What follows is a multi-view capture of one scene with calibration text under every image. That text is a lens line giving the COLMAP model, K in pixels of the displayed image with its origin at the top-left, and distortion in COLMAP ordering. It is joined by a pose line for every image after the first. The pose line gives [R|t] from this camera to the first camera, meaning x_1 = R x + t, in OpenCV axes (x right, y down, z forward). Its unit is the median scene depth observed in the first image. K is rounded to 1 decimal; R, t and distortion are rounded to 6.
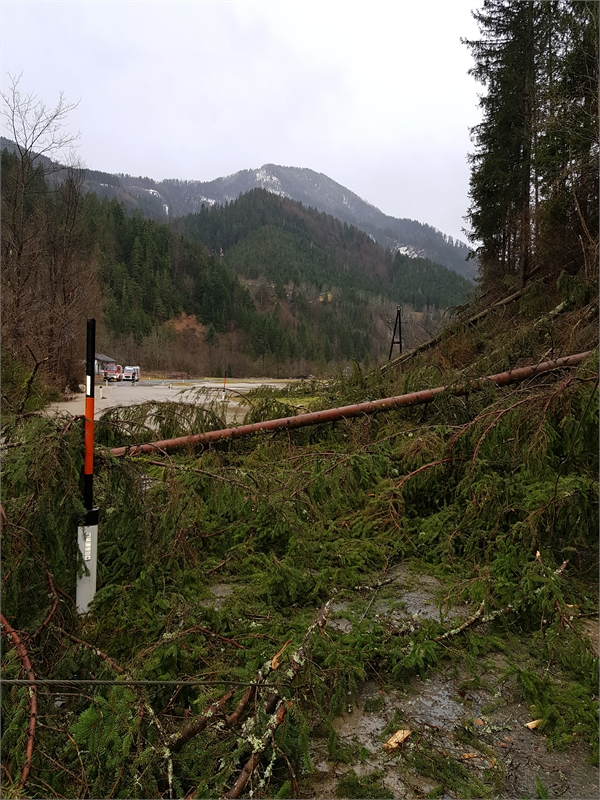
lens RADIAL K [[609.7, 0, 300.0], [0, 609.7, 400.0], [0, 0, 1]] dist [0.057910, -0.135633]
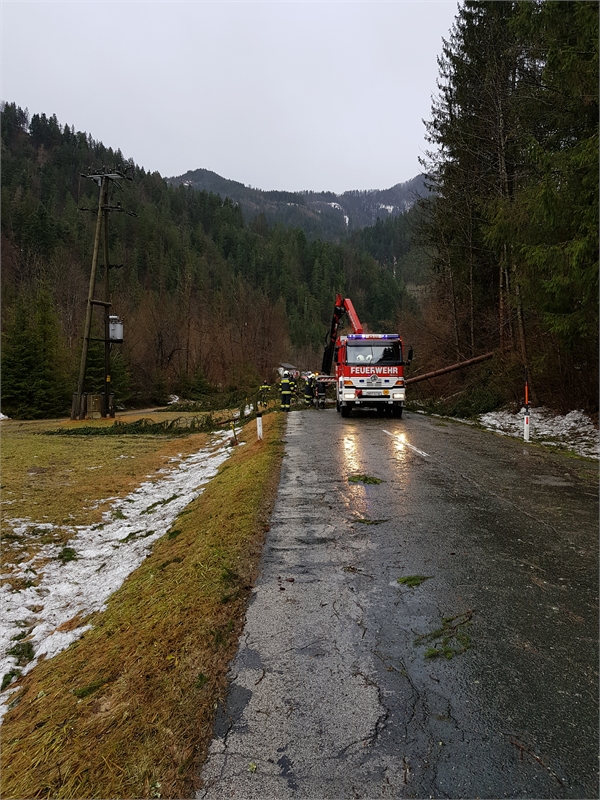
lens RADIAL K [[659.5, 0, 319.0], [0, 659.5, 400.7], [0, 0, 1]] dist [-0.000241, -0.171067]
pose [[0.963955, -0.005778, -0.266003, 0.051015], [0.004935, 0.999980, -0.003840, 0.006260], [0.266020, 0.002389, 0.963965, -0.150632]]
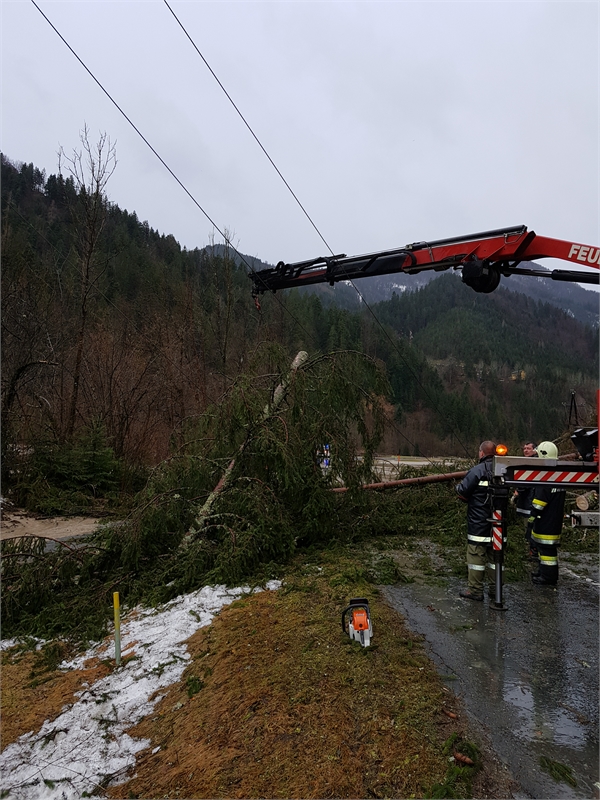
lens RADIAL K [[609.7, 0, 300.0], [0, 609.7, 400.0], [0, 0, 1]] dist [0.057910, -0.135633]
pose [[0.952906, -0.005363, -0.303218, 0.007040], [-0.033205, 0.991987, -0.121897, 0.001319], [0.301442, 0.126224, 0.945093, -0.027429]]
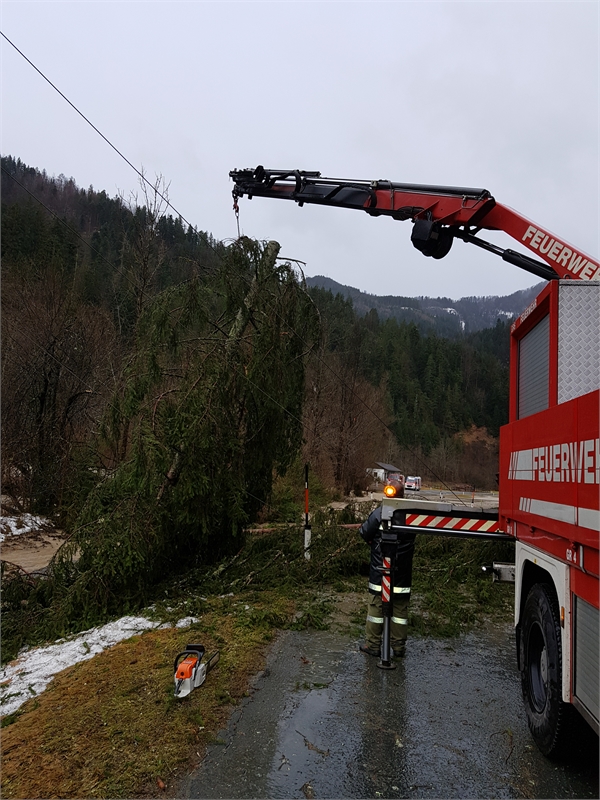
lens RADIAL K [[613.4, 0, 284.3], [0, 613.4, 408.0], [0, 0, 1]] dist [0.017619, 0.001123]
pose [[0.879429, -0.007261, -0.475974, 0.013354], [-0.071470, 0.986536, -0.147099, 0.000736], [0.470634, 0.163381, 0.867070, -0.024000]]
